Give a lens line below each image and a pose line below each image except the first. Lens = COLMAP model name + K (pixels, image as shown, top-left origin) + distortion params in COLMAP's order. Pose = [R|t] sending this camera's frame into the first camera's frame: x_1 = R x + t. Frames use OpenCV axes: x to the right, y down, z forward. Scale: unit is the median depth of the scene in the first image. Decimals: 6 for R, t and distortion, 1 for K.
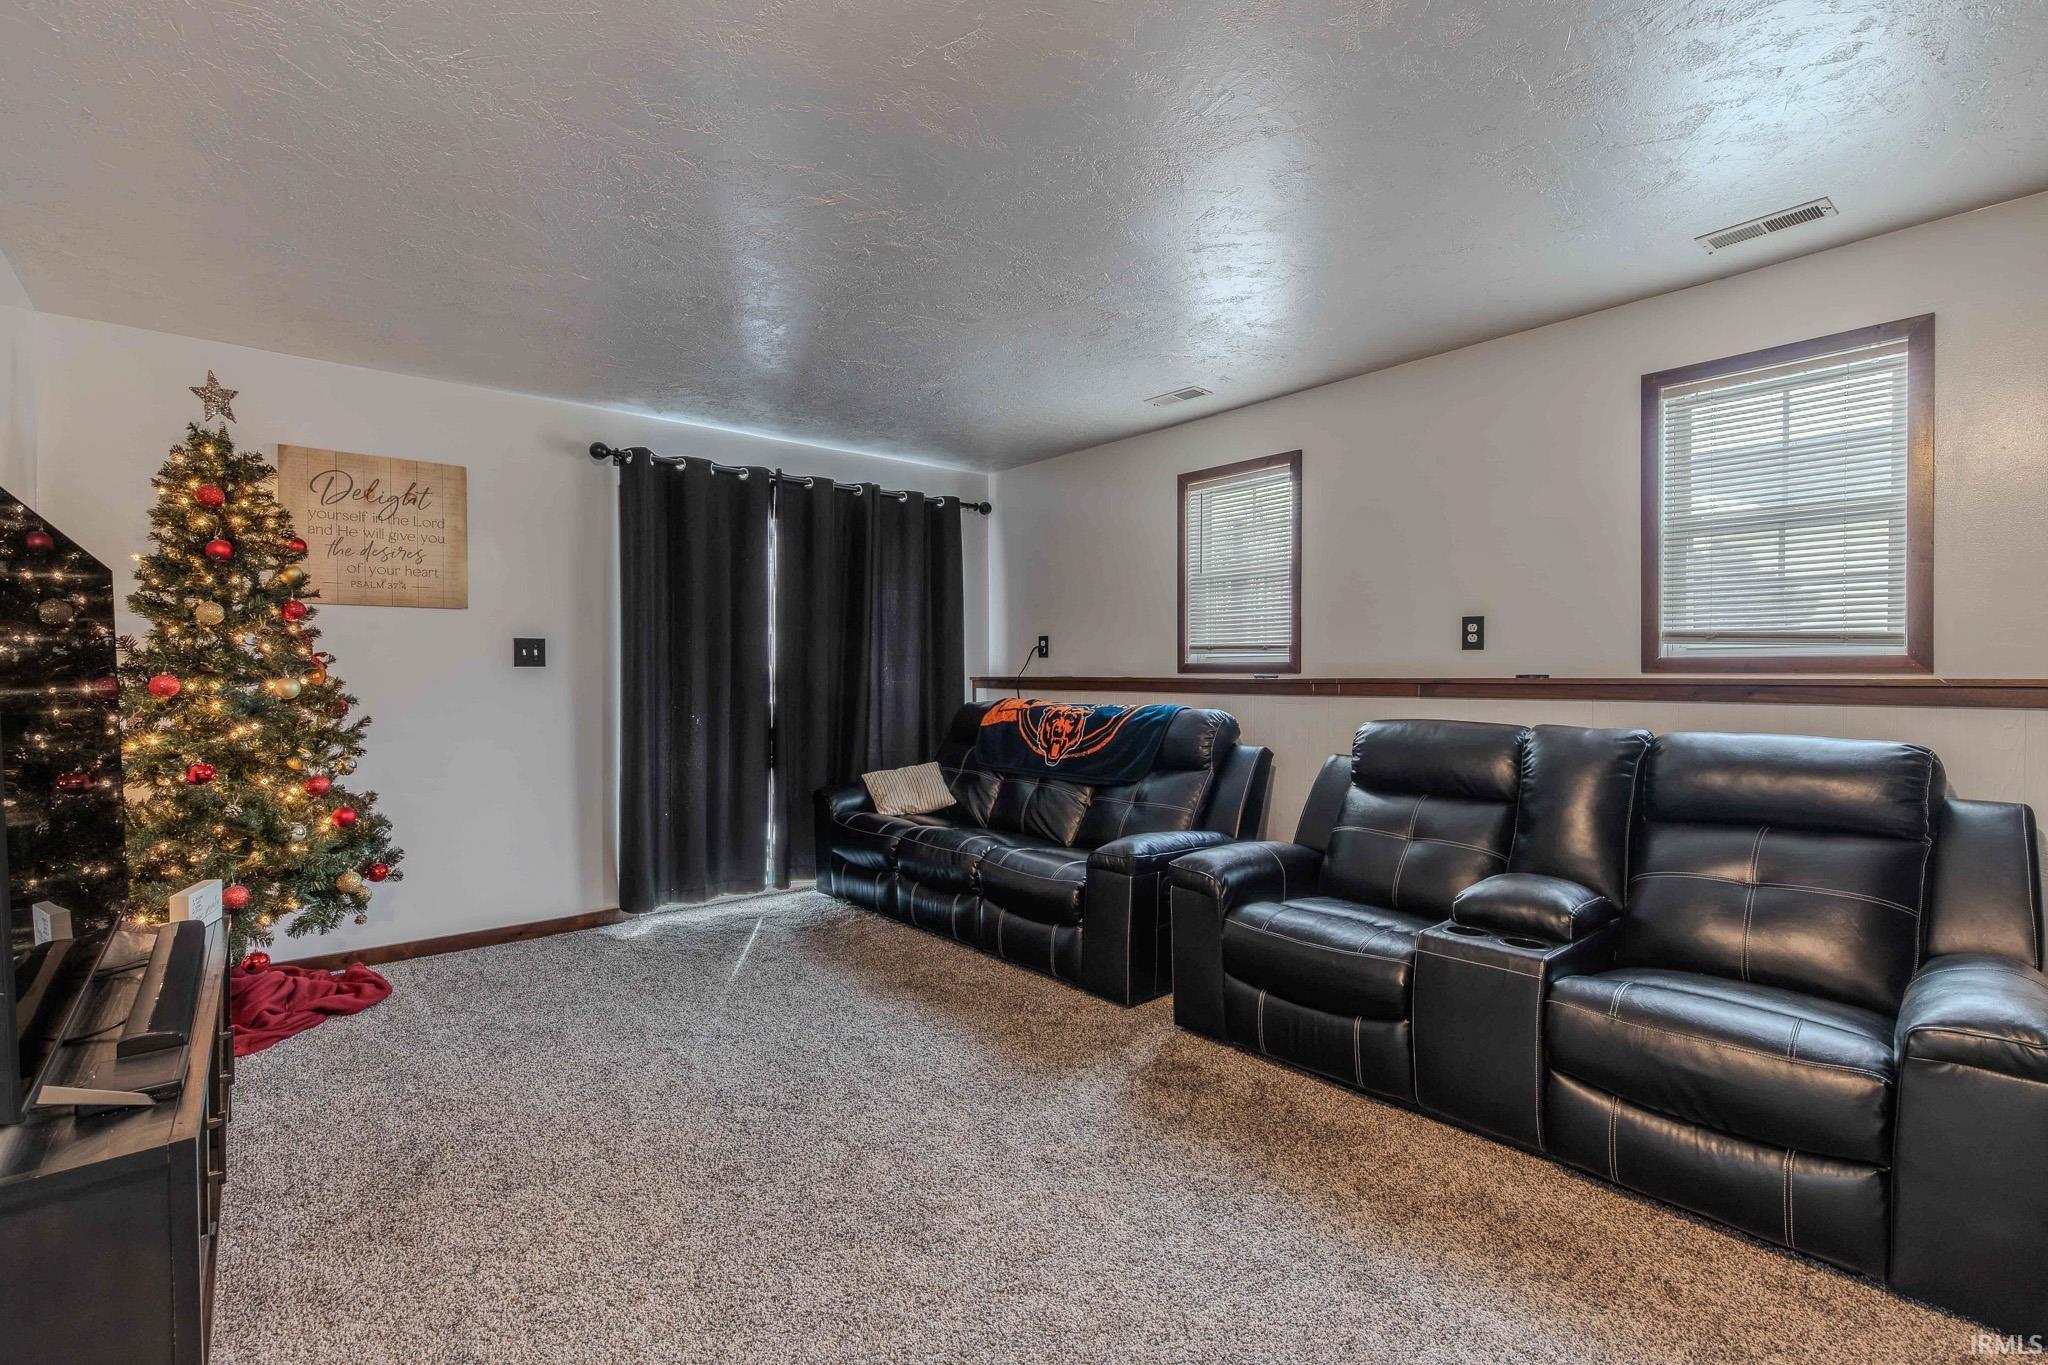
lens RADIAL K [[914.9, 0, 1022.5], [0, 914.9, 678.6], [0, 0, 1]] dist [-0.001383, -0.000060]
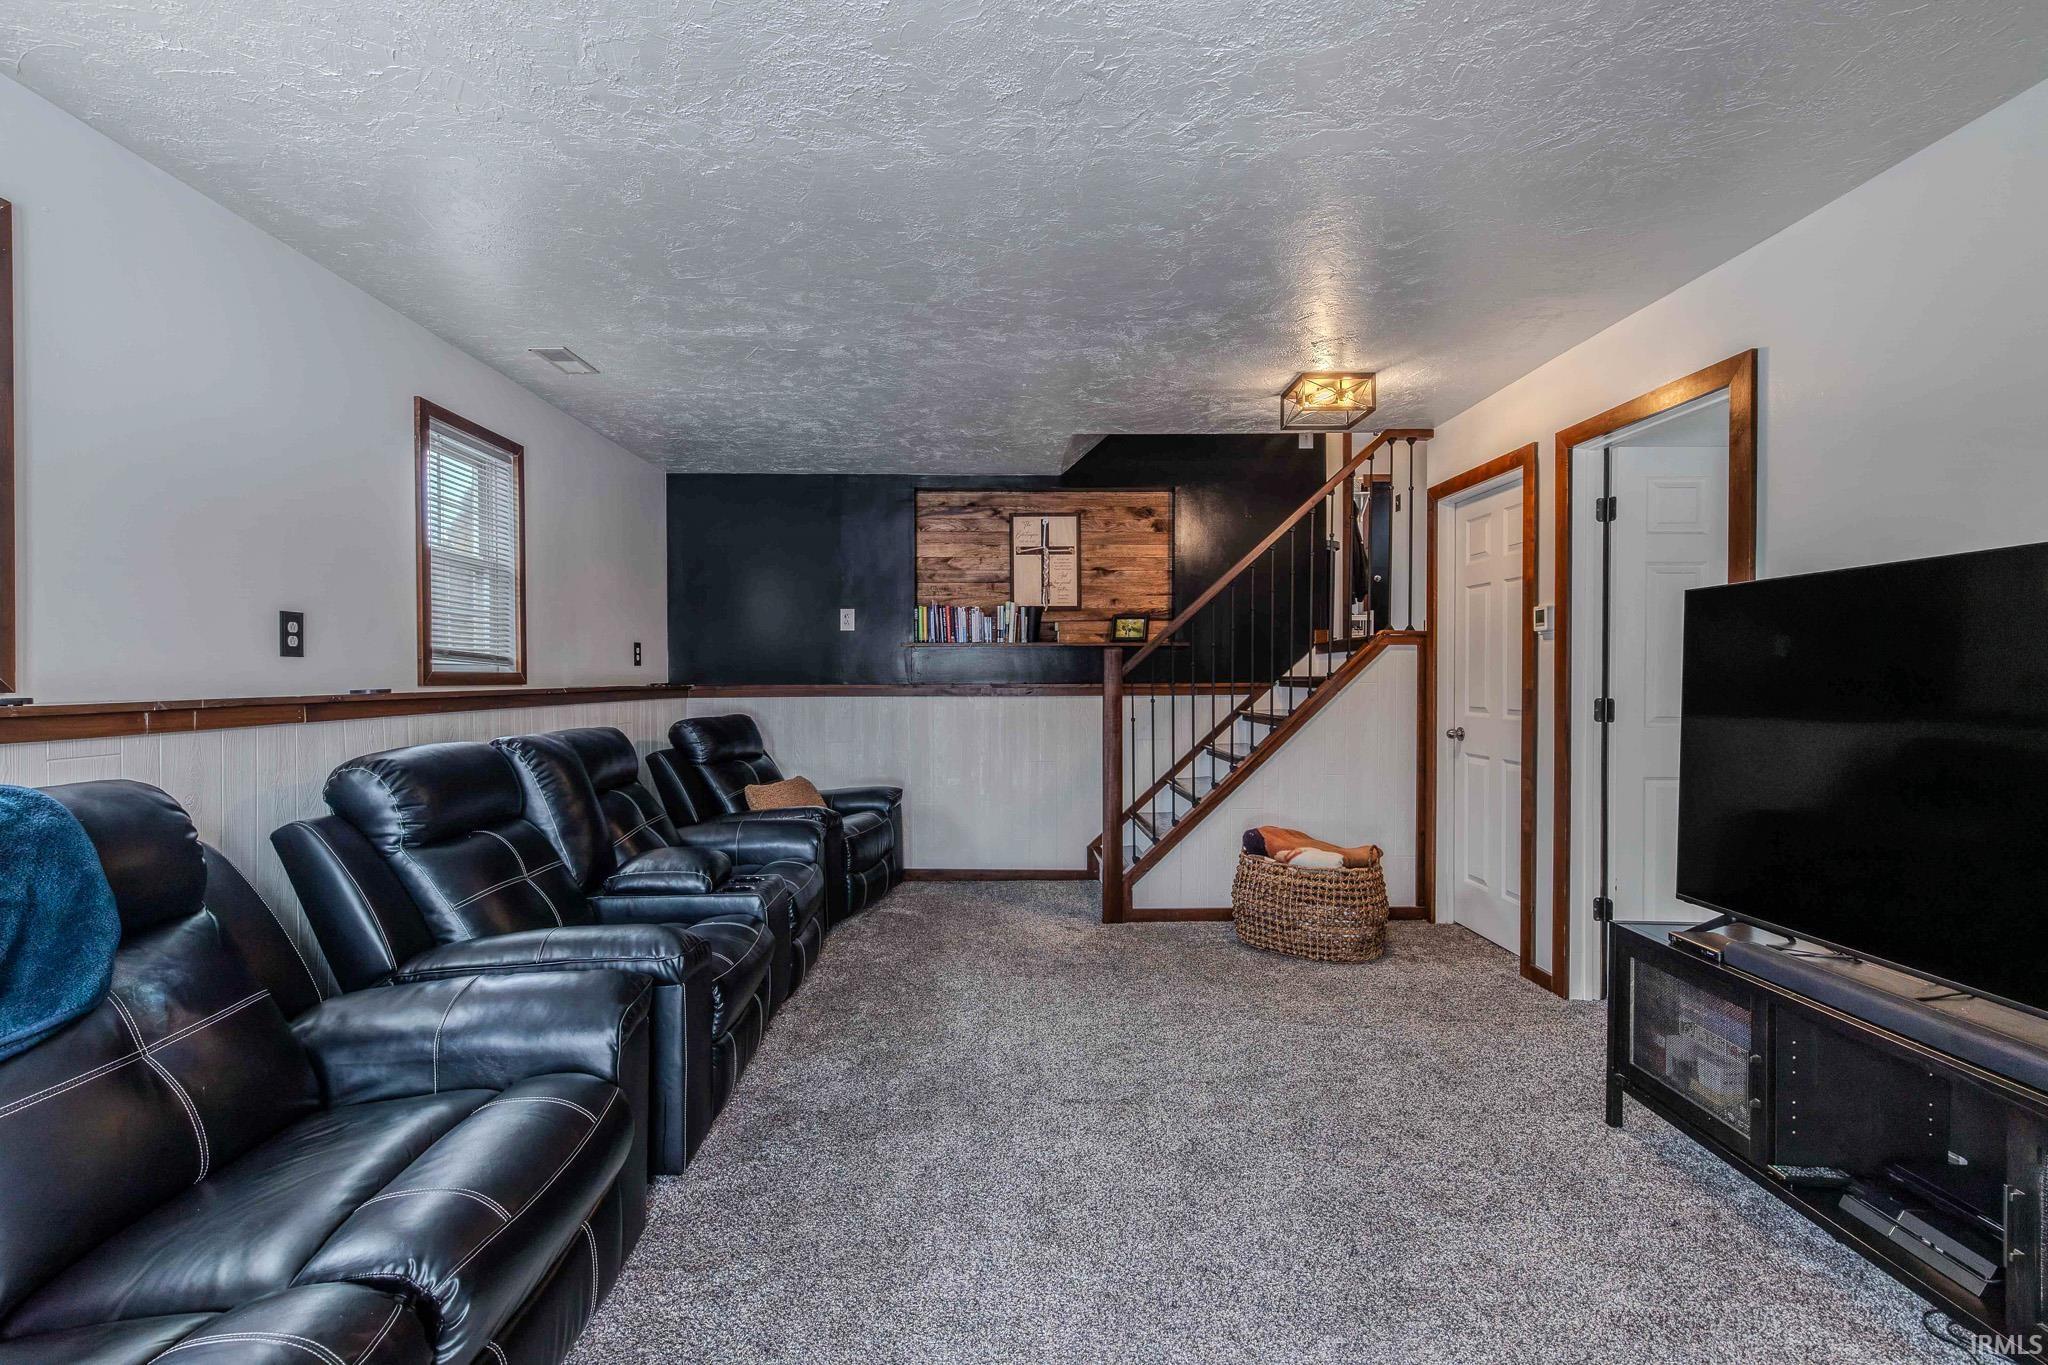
lens RADIAL K [[914.9, 0, 1025.8], [0, 914.9, 684.8], [0, 0, 1]] dist [-0.001383, -0.000060]
pose [[-0.783392, -0.002866, 0.621521, -0.437475], [0.005489, 0.999918, 0.011530, -0.014175], [-0.621503, 0.012444, -0.783313, 1.214557]]
